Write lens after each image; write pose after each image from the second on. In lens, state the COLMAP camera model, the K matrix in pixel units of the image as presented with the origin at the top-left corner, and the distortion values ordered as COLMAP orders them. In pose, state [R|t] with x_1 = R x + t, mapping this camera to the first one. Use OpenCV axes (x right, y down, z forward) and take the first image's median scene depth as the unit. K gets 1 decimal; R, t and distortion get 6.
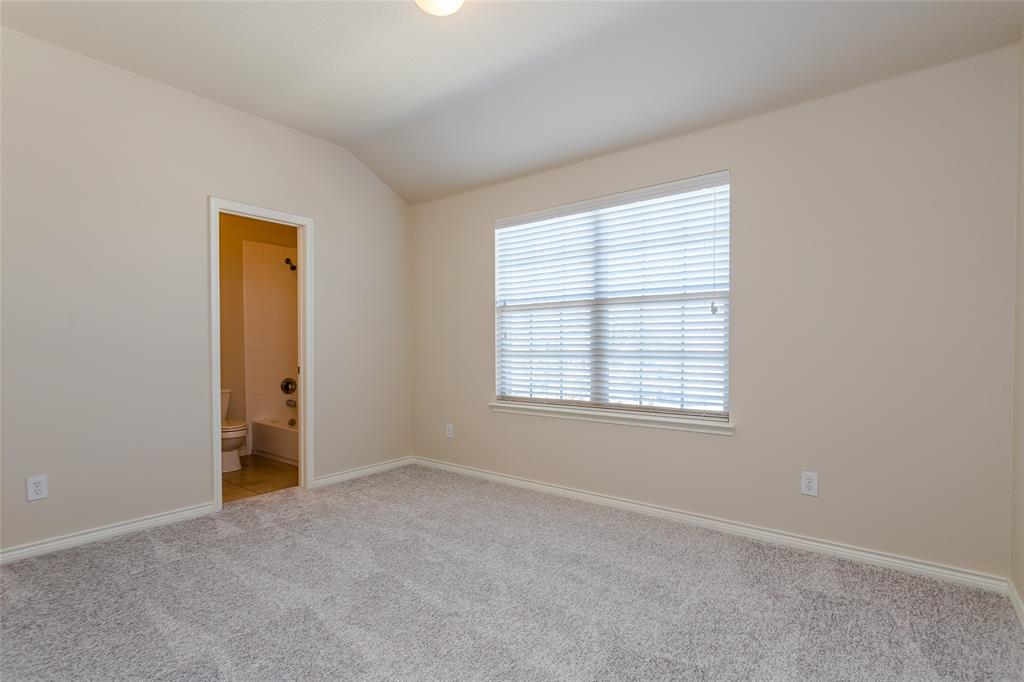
lens RADIAL K [[484.0, 0, 505.1], [0, 484.0, 351.9], [0, 0, 1]] dist [-0.000645, 0.000477]
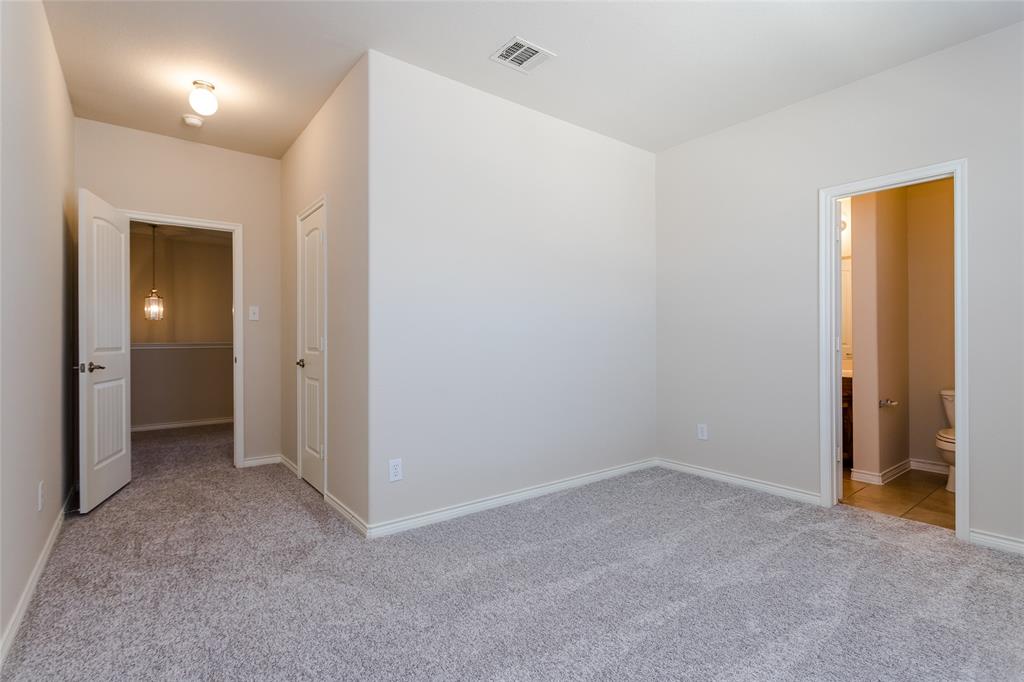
lens RADIAL K [[484.0, 0, 512.9], [0, 484.0, 340.5], [0, 0, 1]] dist [-0.000645, 0.000477]
pose [[-0.224093, 0.007281, -0.974541, 0.539810], [-0.010659, 0.999894, 0.009921, -0.008066], [0.974510, 0.012610, -0.223991, 0.660127]]
